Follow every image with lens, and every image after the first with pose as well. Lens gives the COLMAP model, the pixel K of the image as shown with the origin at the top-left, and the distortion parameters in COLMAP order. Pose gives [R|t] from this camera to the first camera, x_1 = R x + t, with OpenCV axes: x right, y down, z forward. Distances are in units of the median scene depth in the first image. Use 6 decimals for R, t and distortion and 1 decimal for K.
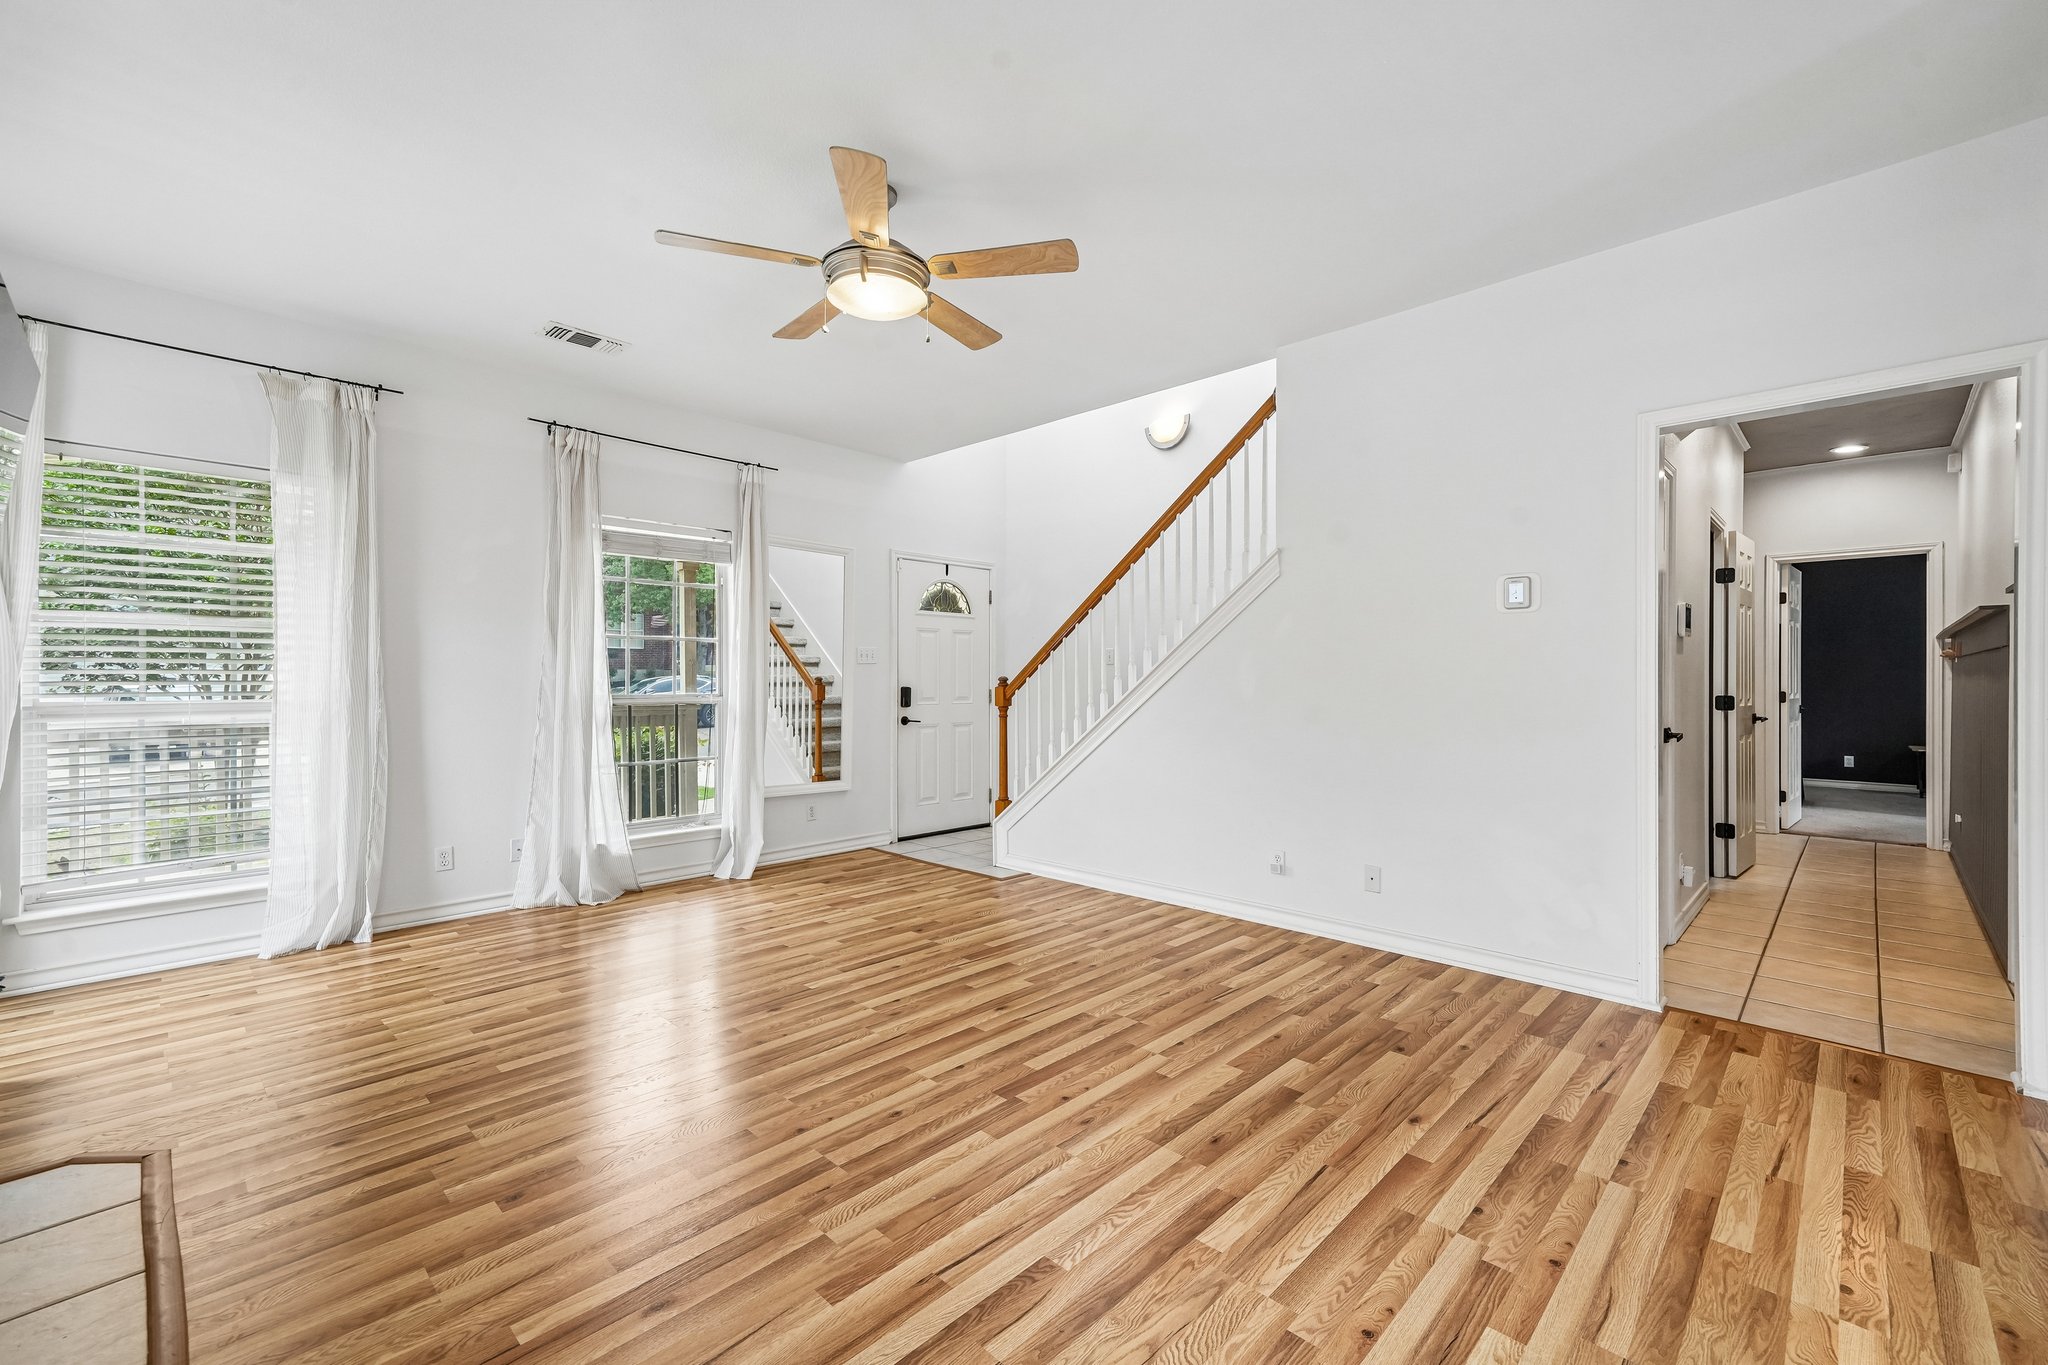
lens RADIAL K [[861.9, 0, 1024.0], [0, 861.9, 682.5], [0, 0, 1]] dist [0.019667, 0.000035]
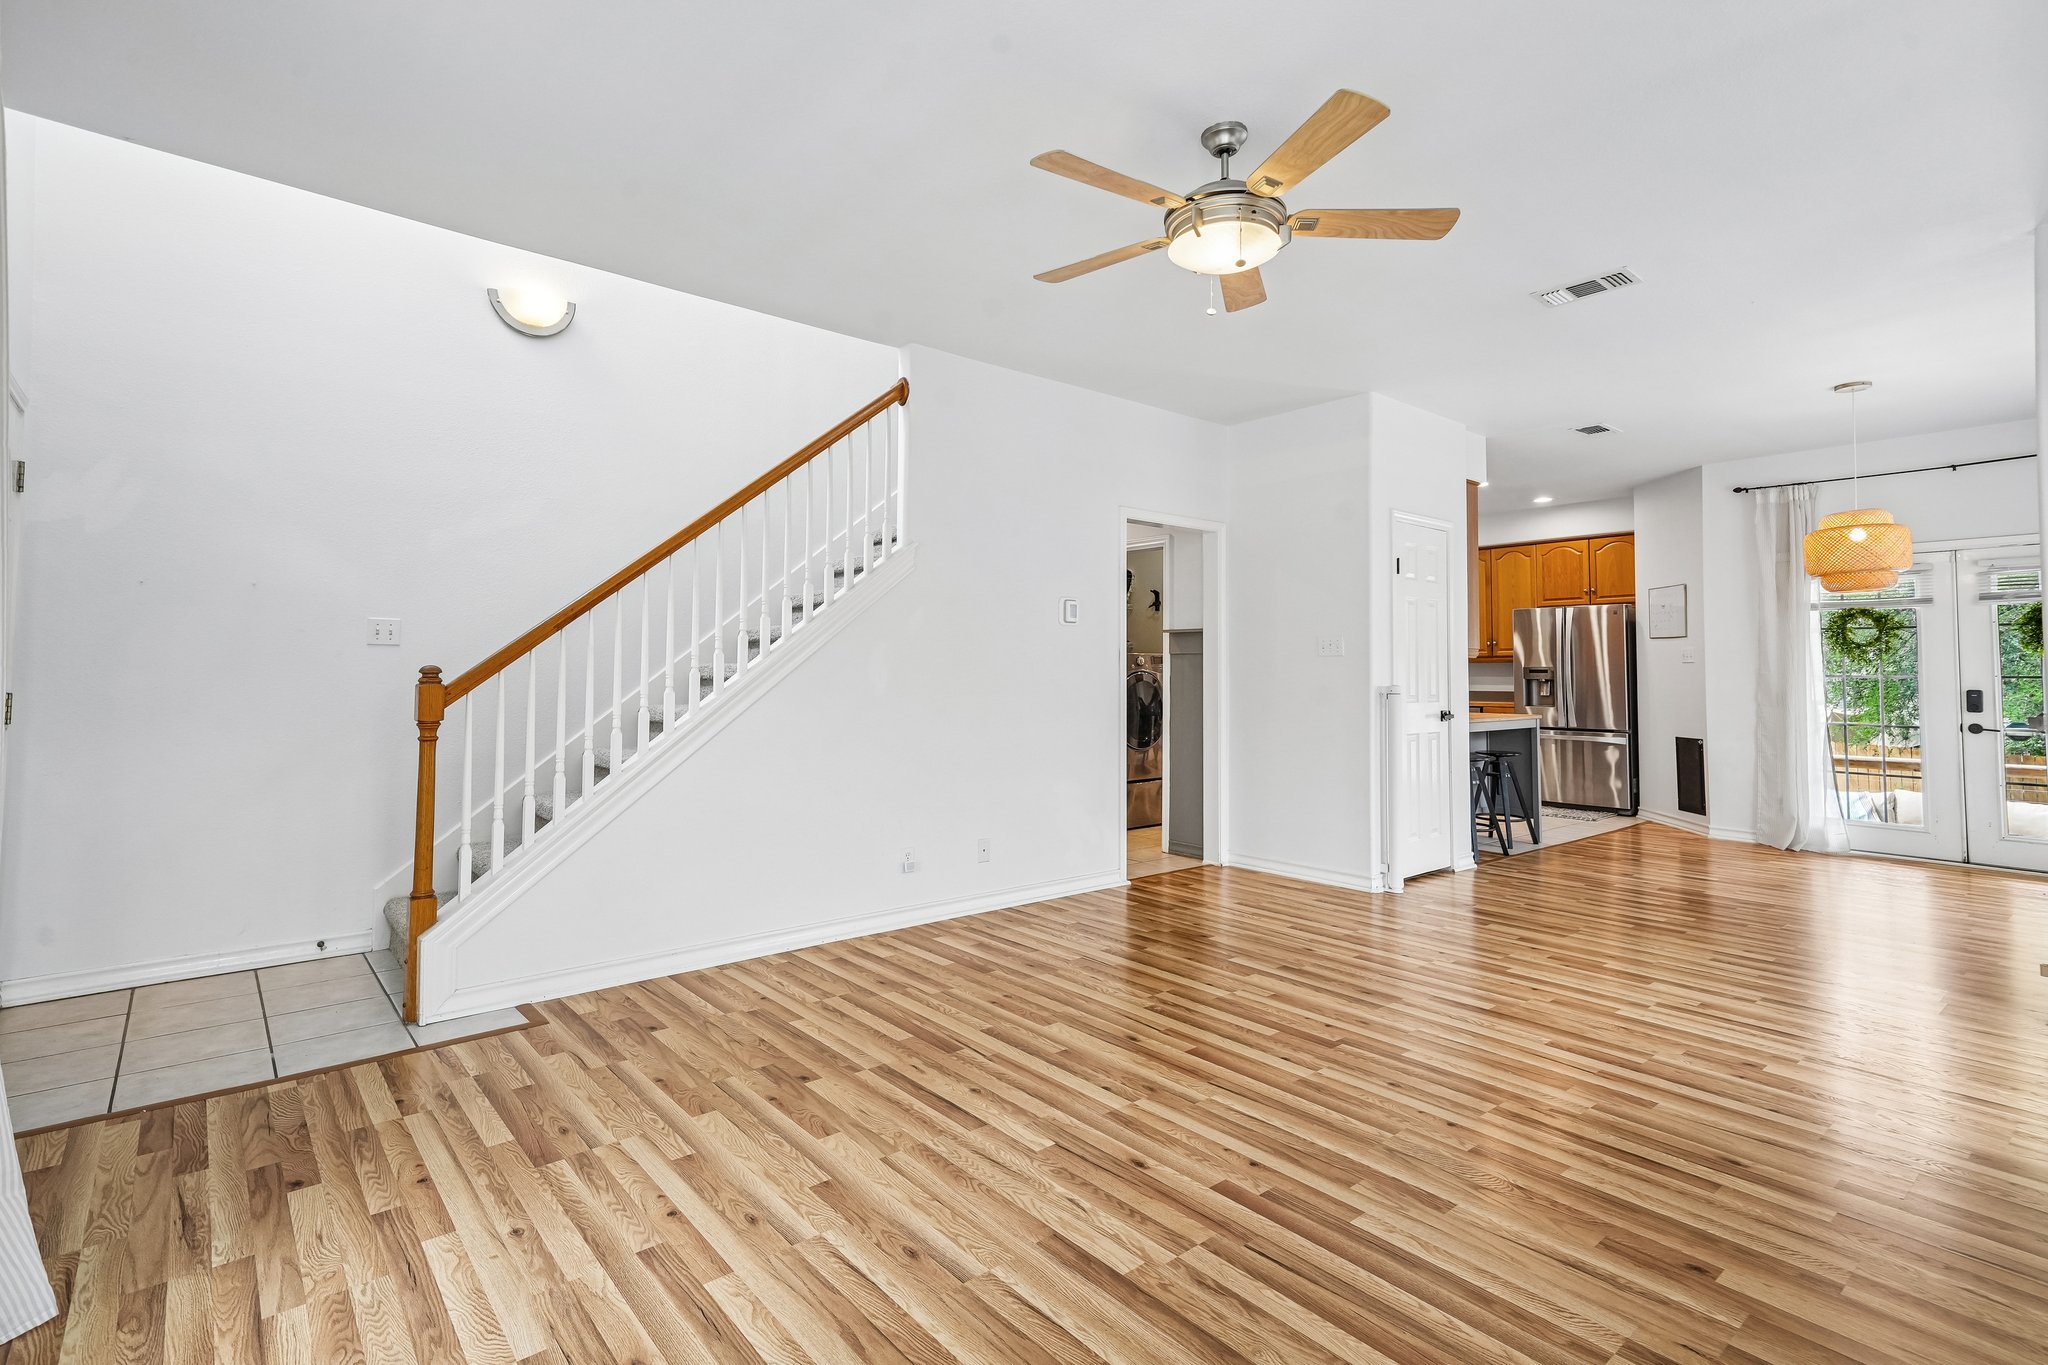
lens RADIAL K [[967.7, 0, 1024.0], [0, 967.7, 682.5], [0, 0, 1]] dist [0.025069, 0.000959]
pose [[0.097730, -0.006596, 0.995191, -0.952454], [-0.001487, 0.999976, 0.006773, -0.003690], [-0.995212, -0.002141, 0.097718, 0.918948]]
